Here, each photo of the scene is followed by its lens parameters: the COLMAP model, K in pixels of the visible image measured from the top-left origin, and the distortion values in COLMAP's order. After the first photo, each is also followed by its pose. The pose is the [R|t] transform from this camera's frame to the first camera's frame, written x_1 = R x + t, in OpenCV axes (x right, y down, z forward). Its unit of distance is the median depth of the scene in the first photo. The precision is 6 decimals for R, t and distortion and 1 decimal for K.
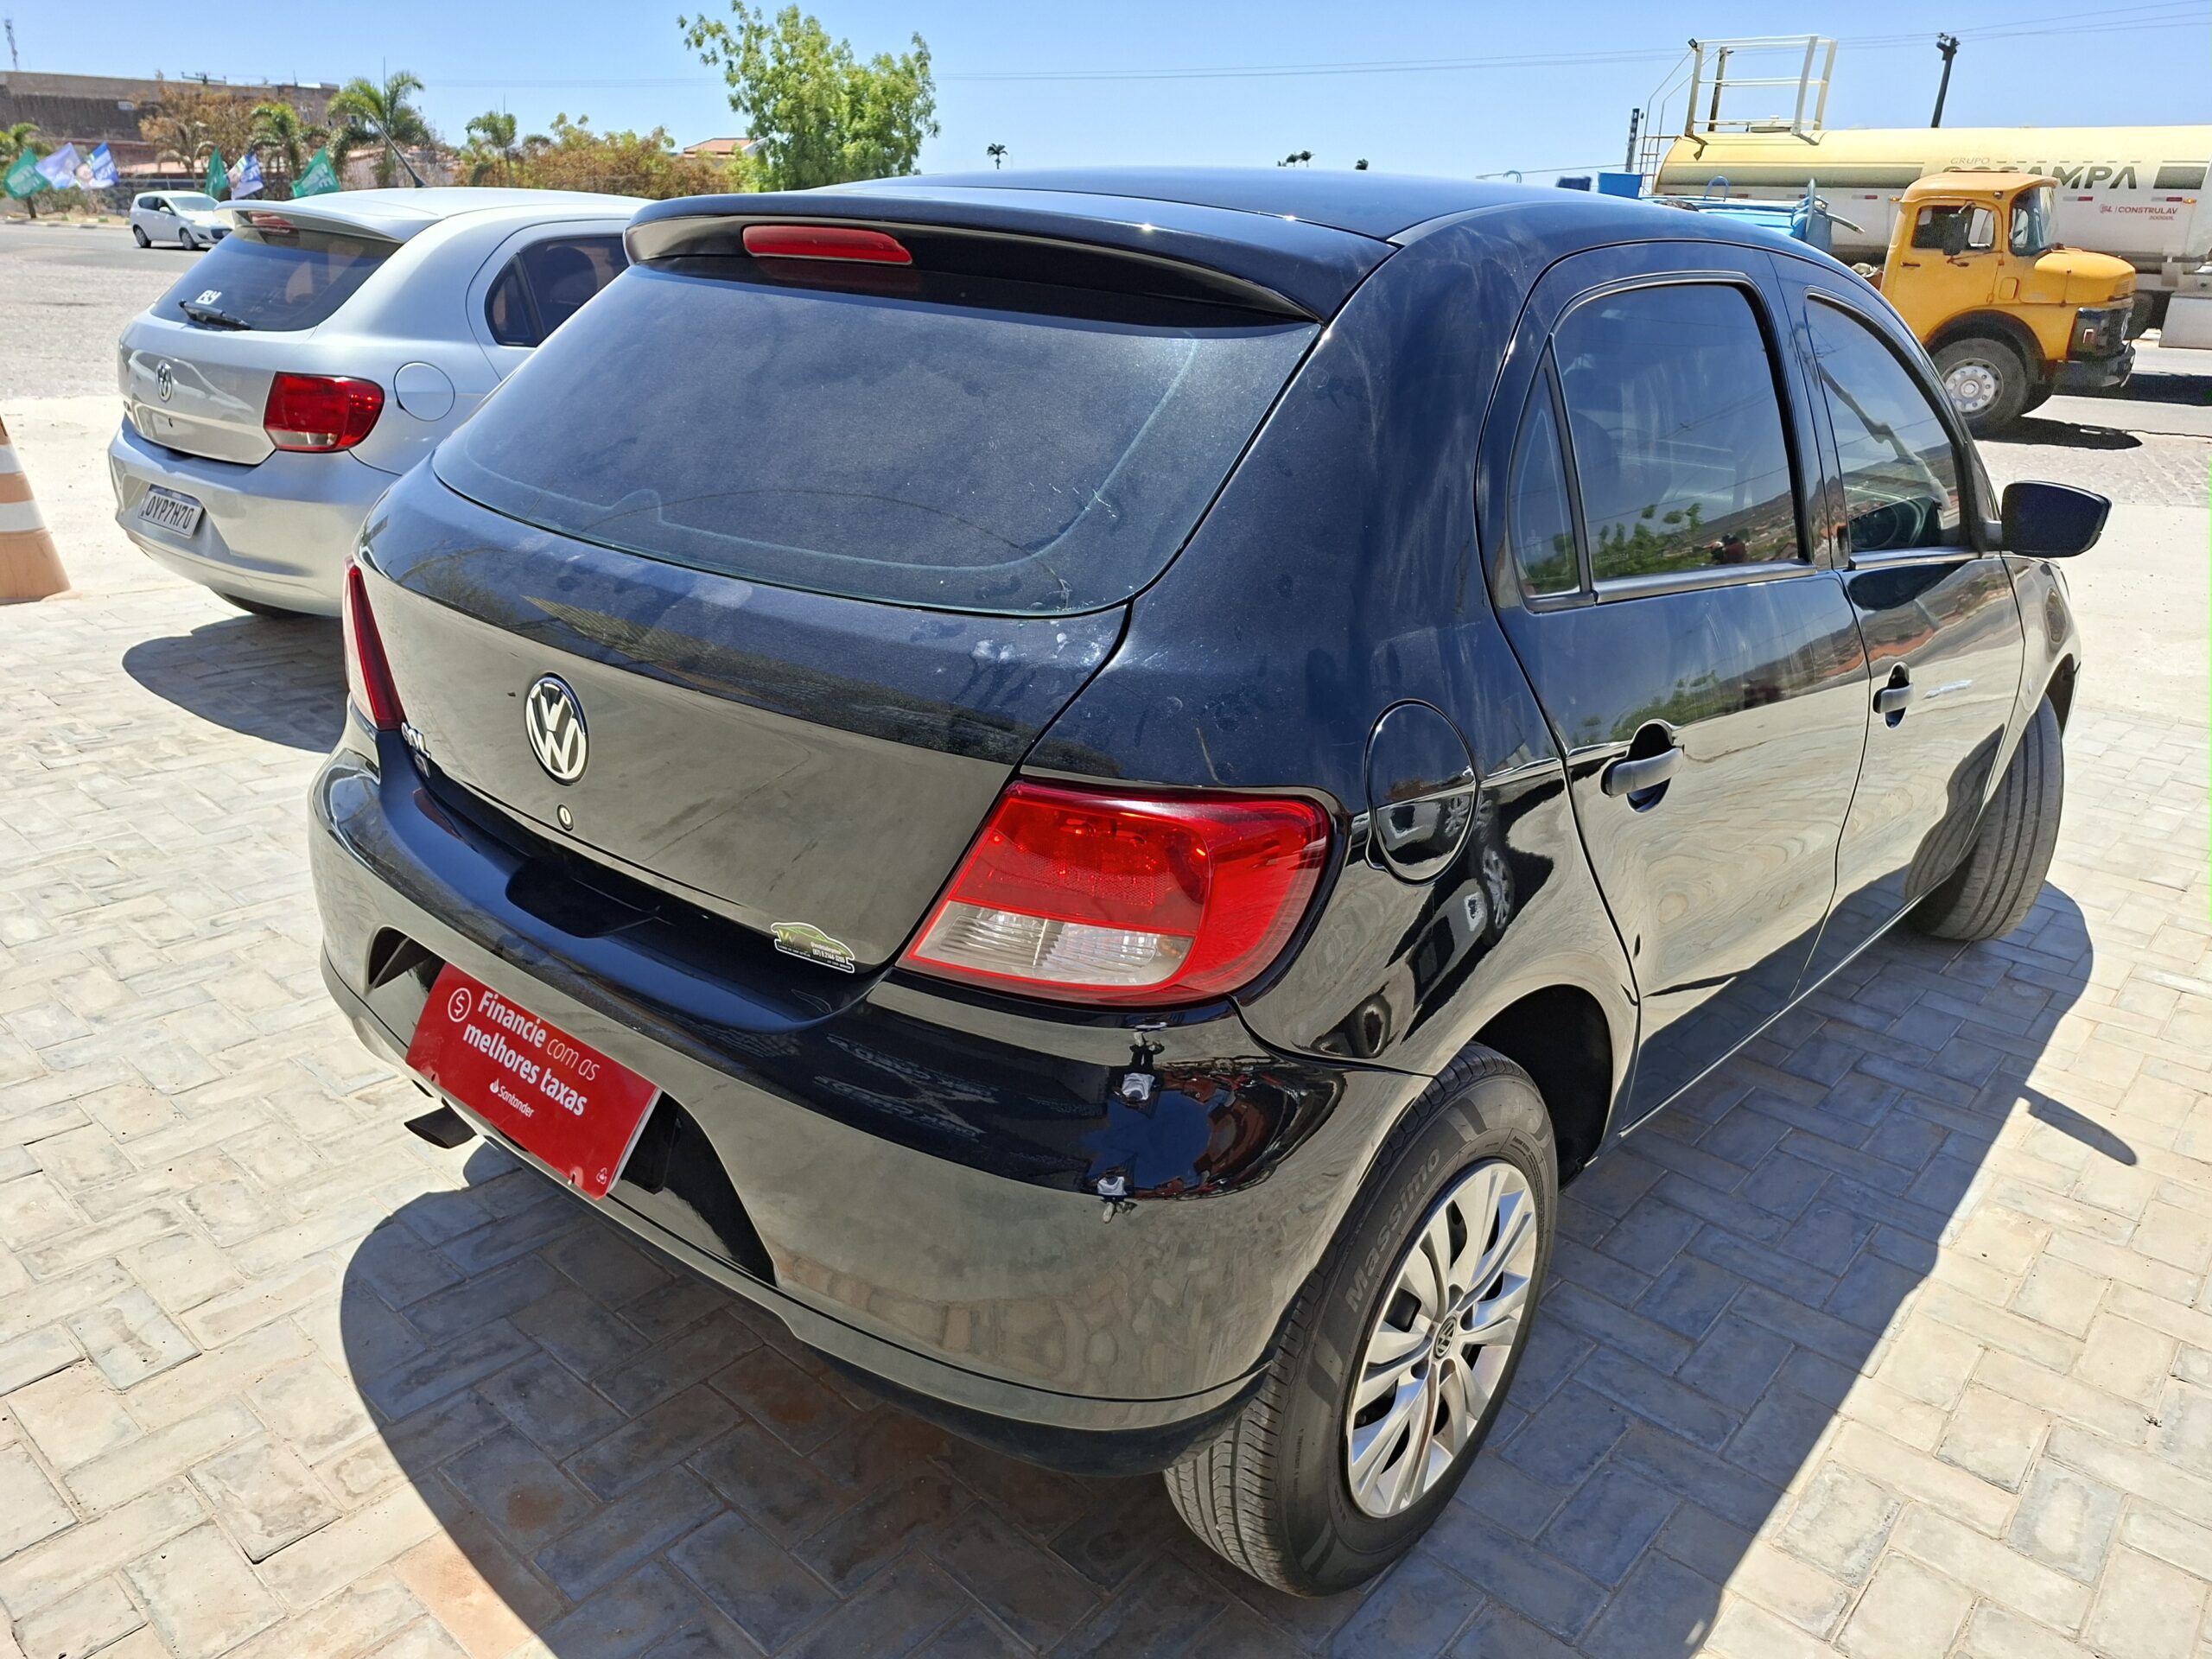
lens RADIAL K [[1550.8, 0, 1094.2], [0, 1550.8, 845.6], [0, 0, 1]] dist [0.050664, -0.044936]
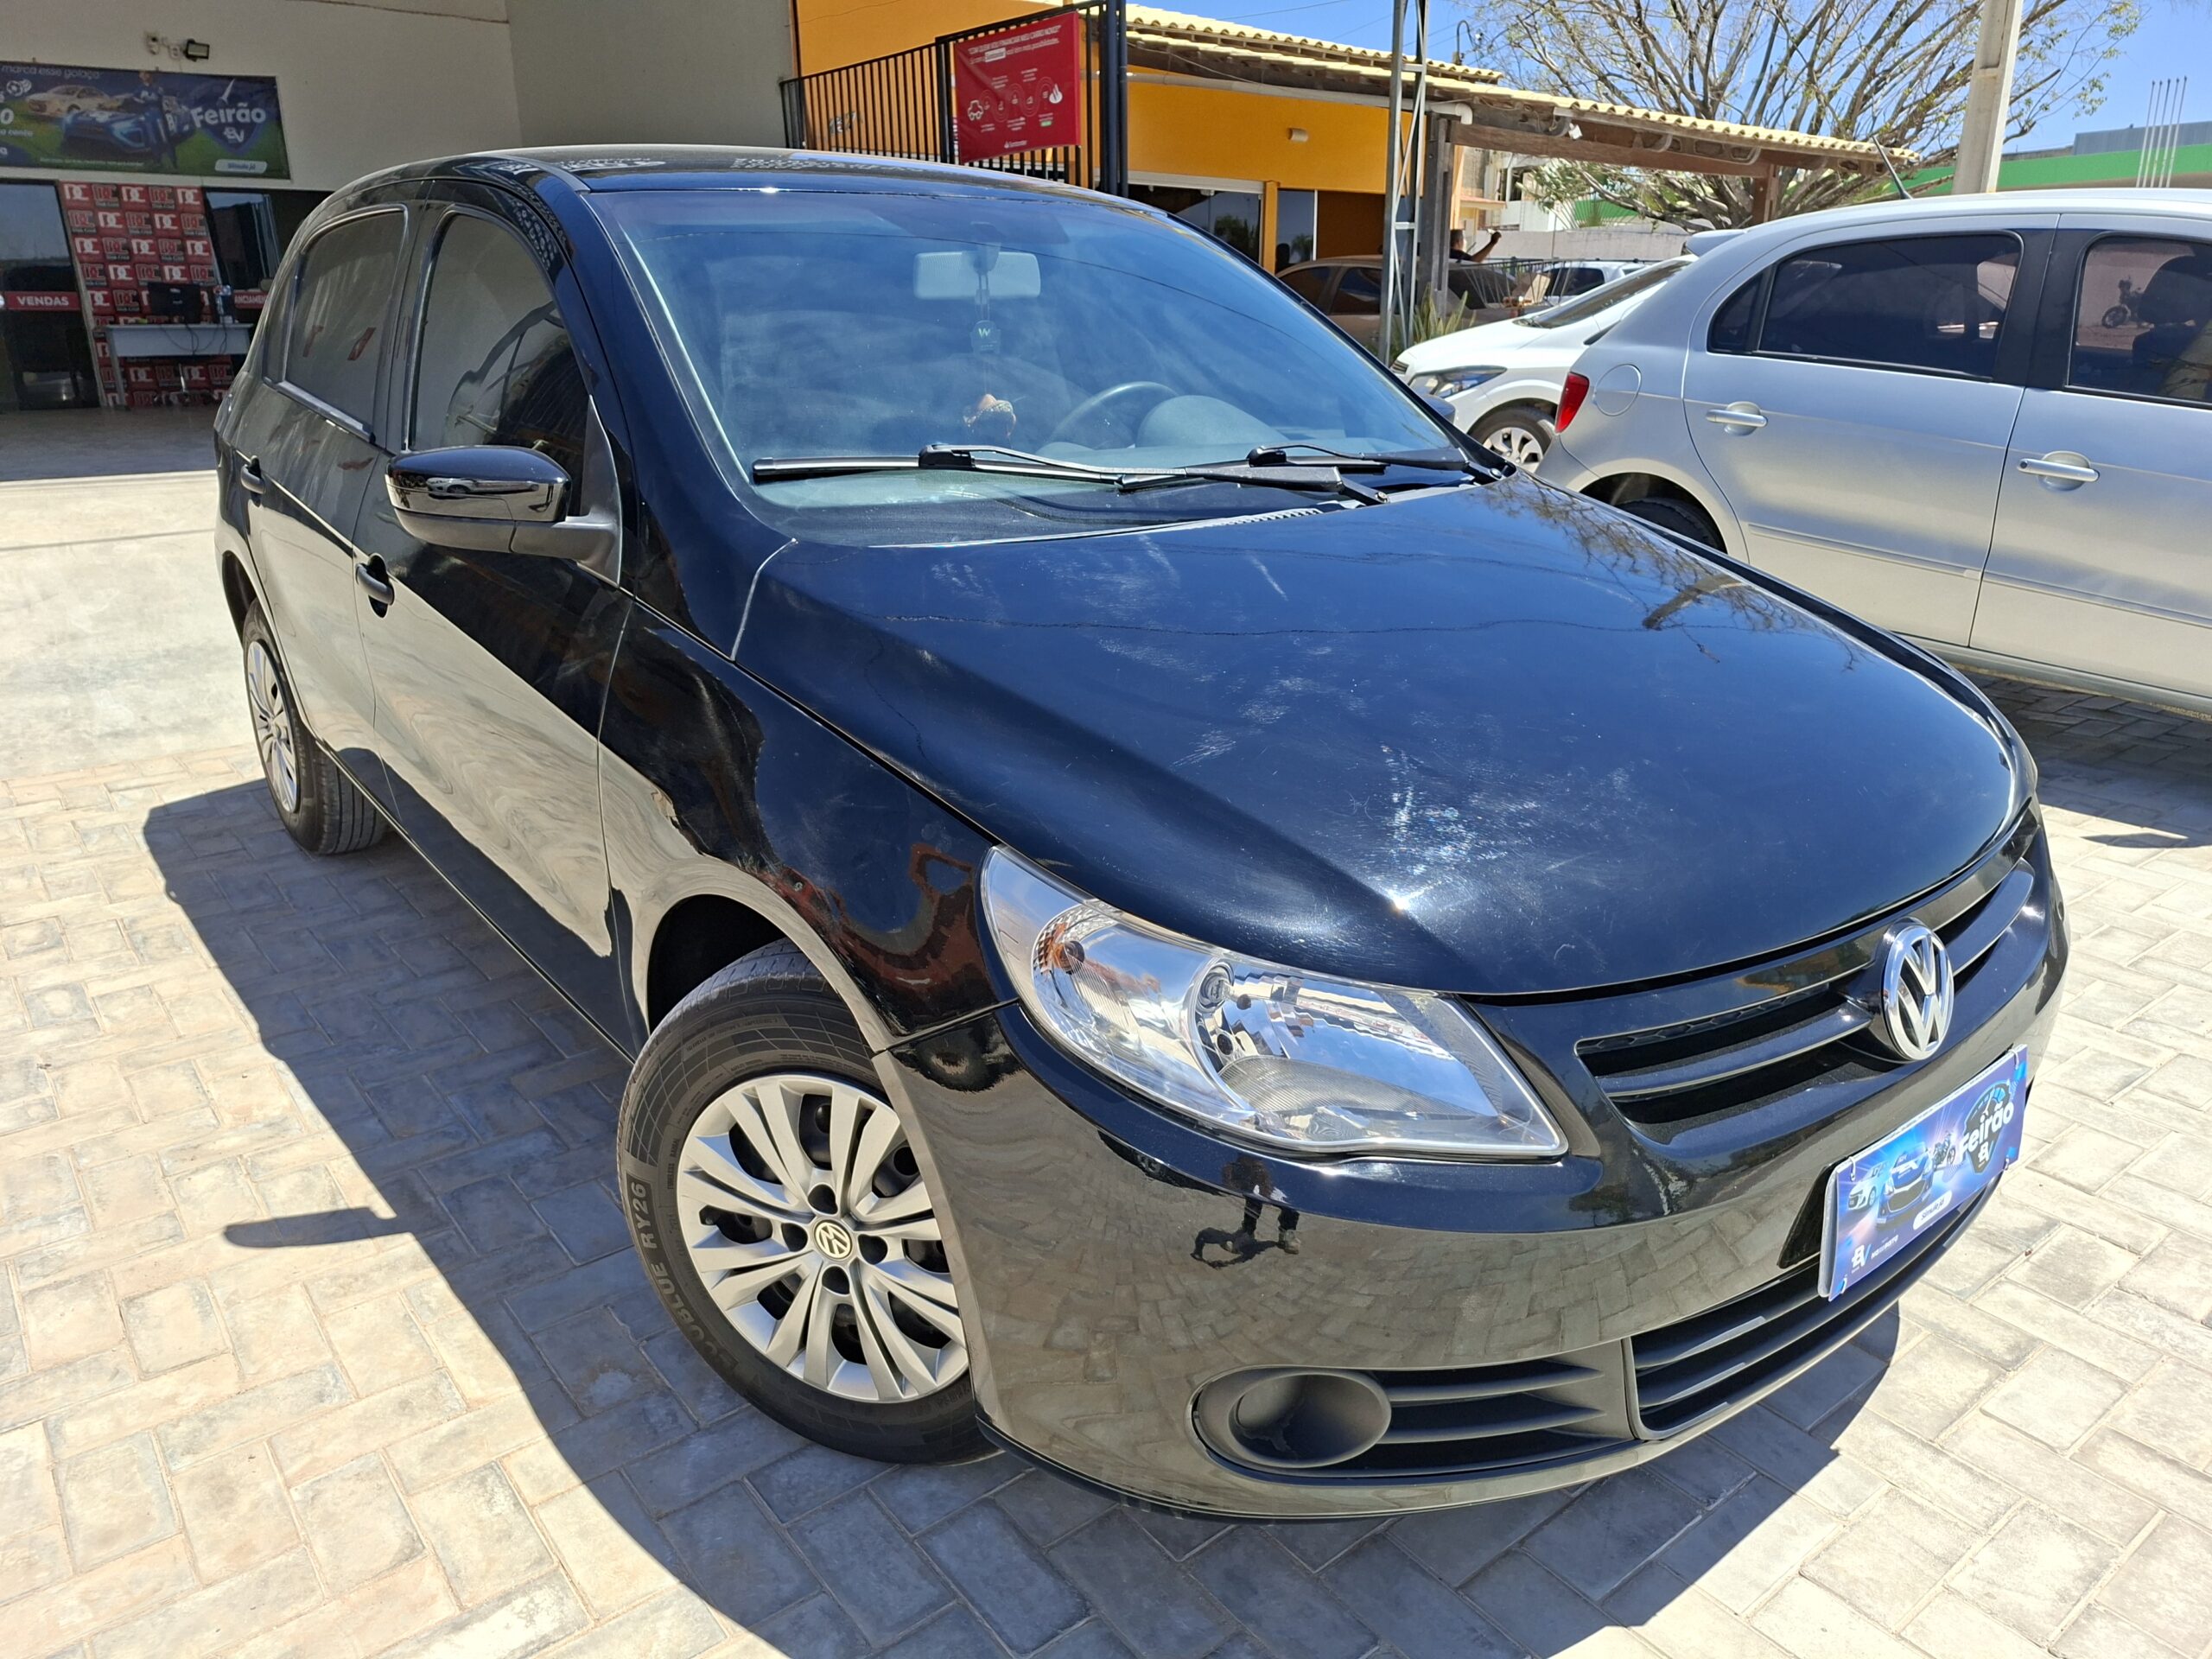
lens RADIAL K [[1550.8, 0, 1094.2], [0, 1550.8, 845.6], [0, 0, 1]] dist [0.050664, -0.044936]
pose [[-0.189905, 0.292053, -0.937359, 1.581503], [-0.355513, 0.869487, 0.342932, -0.513624], [0.915176, 0.398367, -0.061291, 1.704614]]
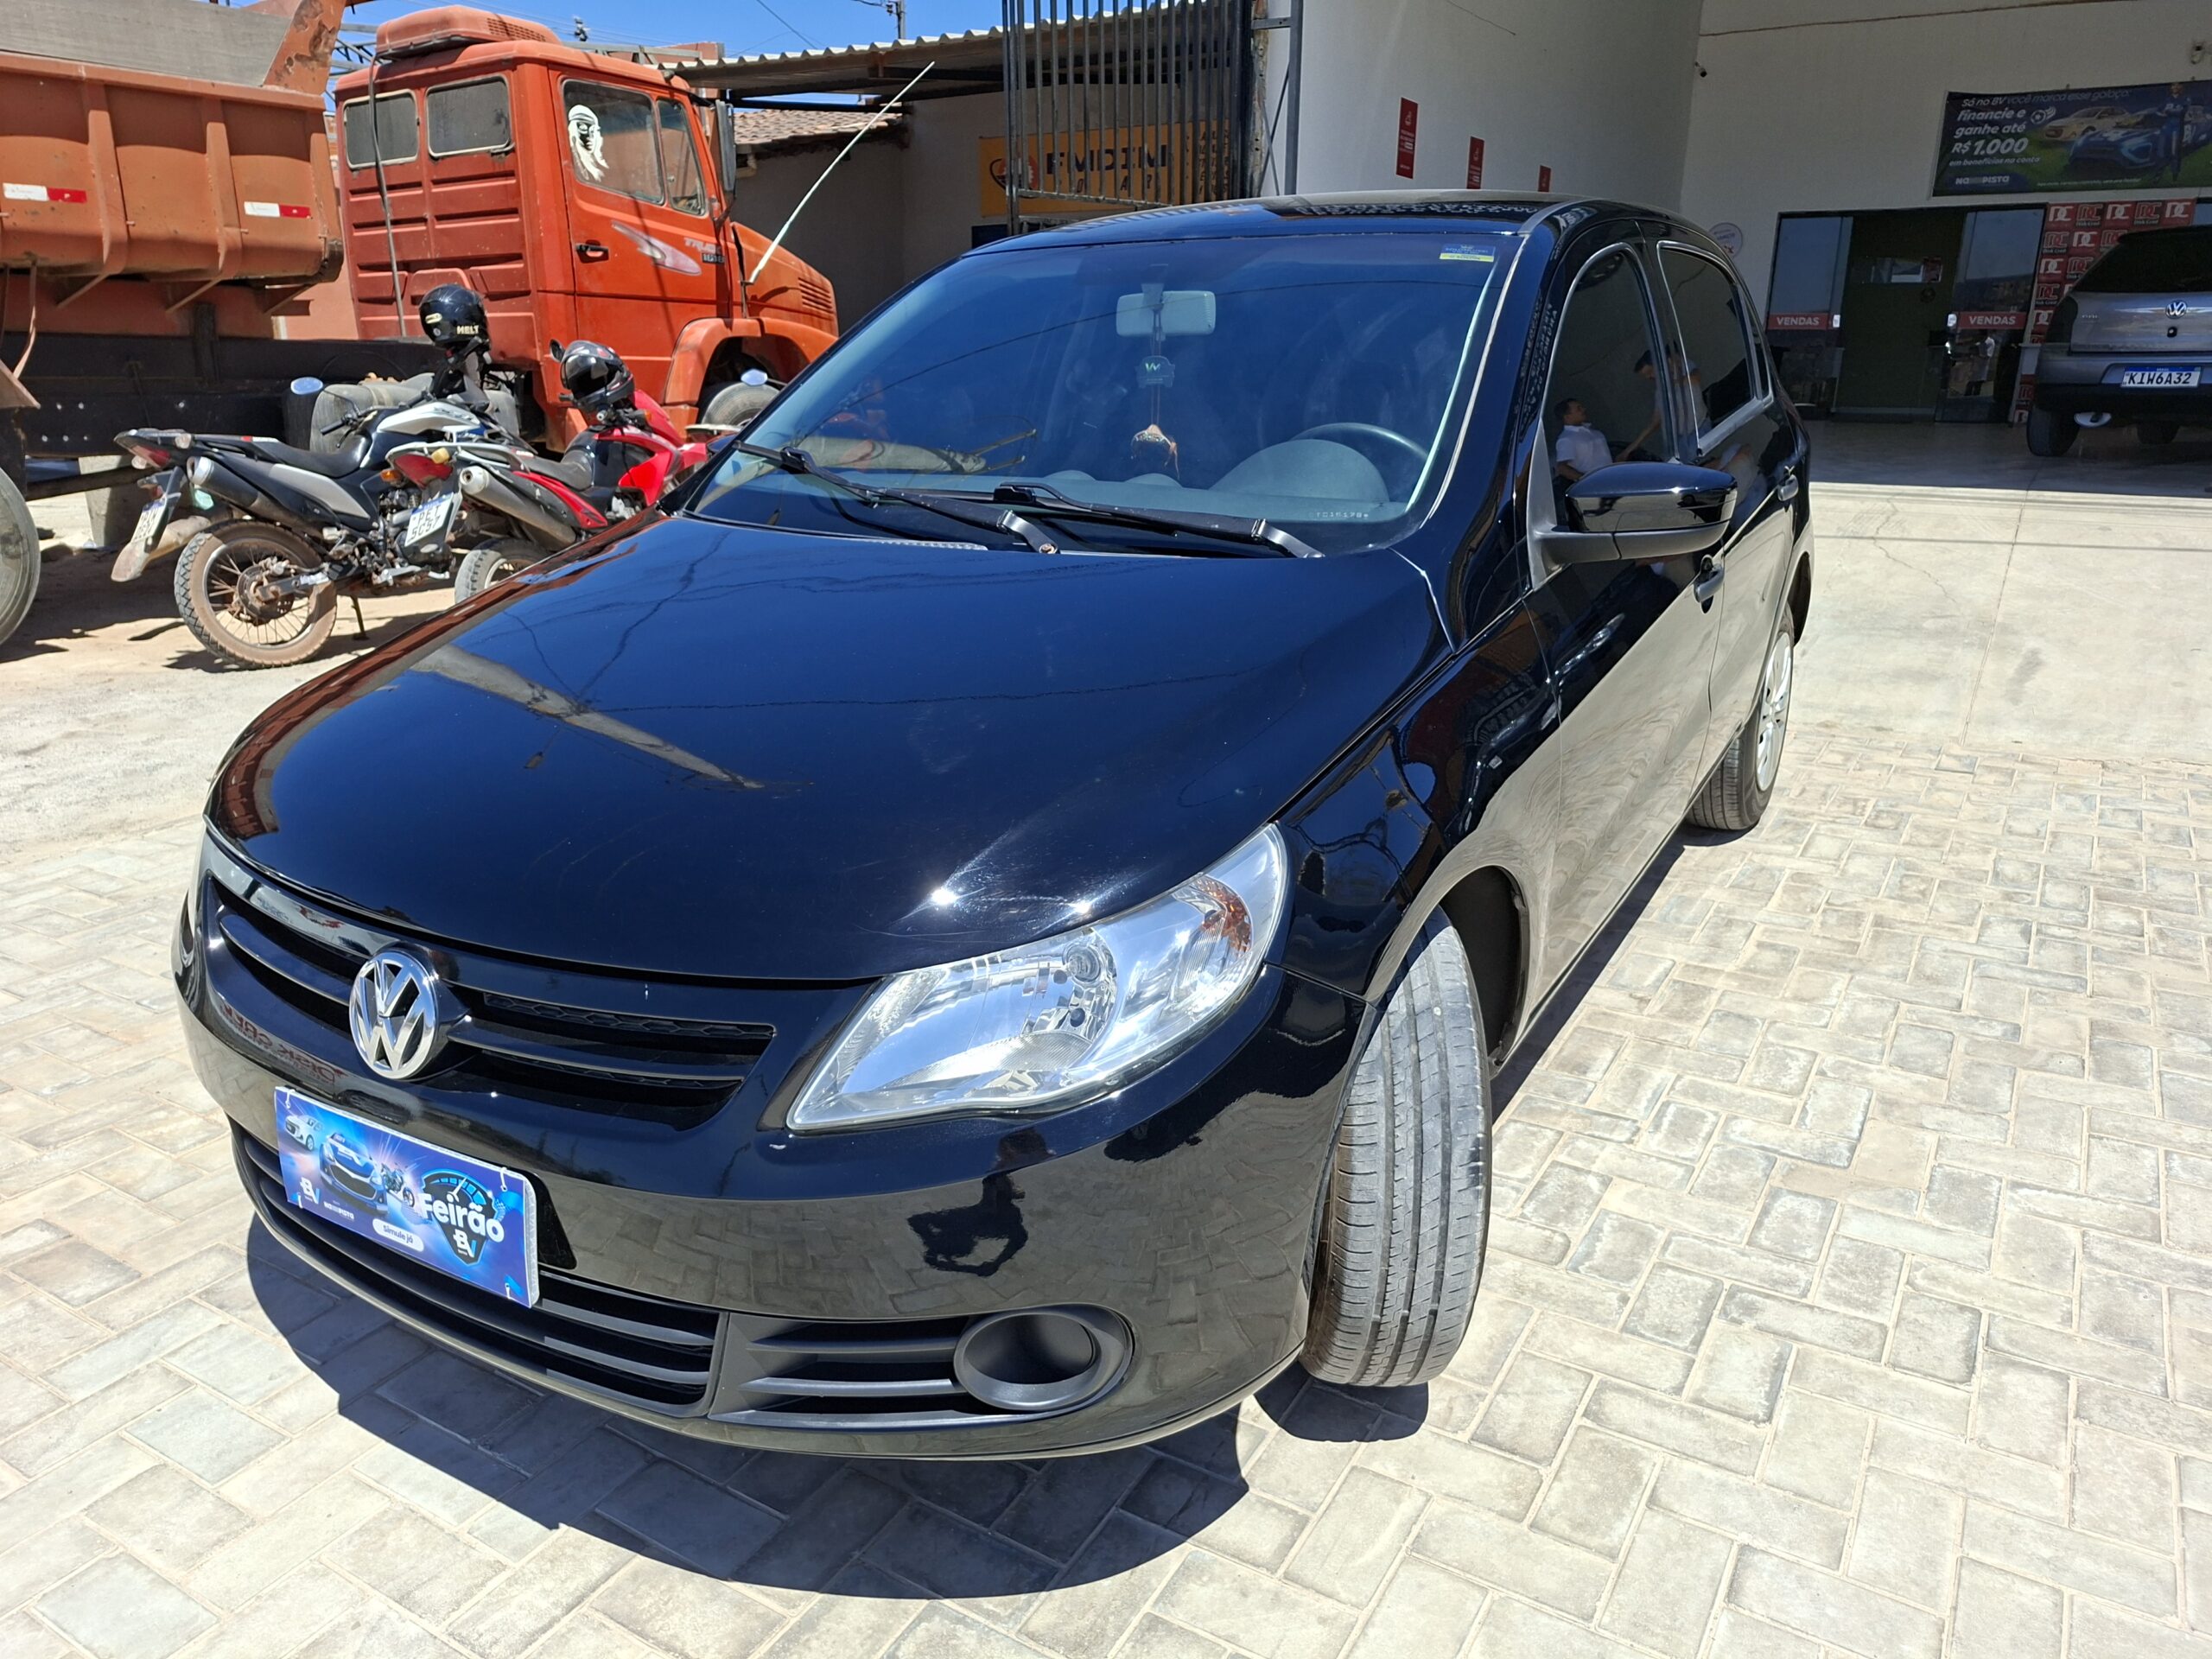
lens RADIAL K [[1553.2, 0, 1114.9], [0, 1553.2, 839.2], [0, 0, 1]] dist [0.055878, -0.052269]
pose [[-0.987095, 0.024156, -0.158301, 0.678970], [-0.081196, 0.776551, 0.624800, -0.885410], [0.138022, 0.629591, -0.764569, 2.555706]]
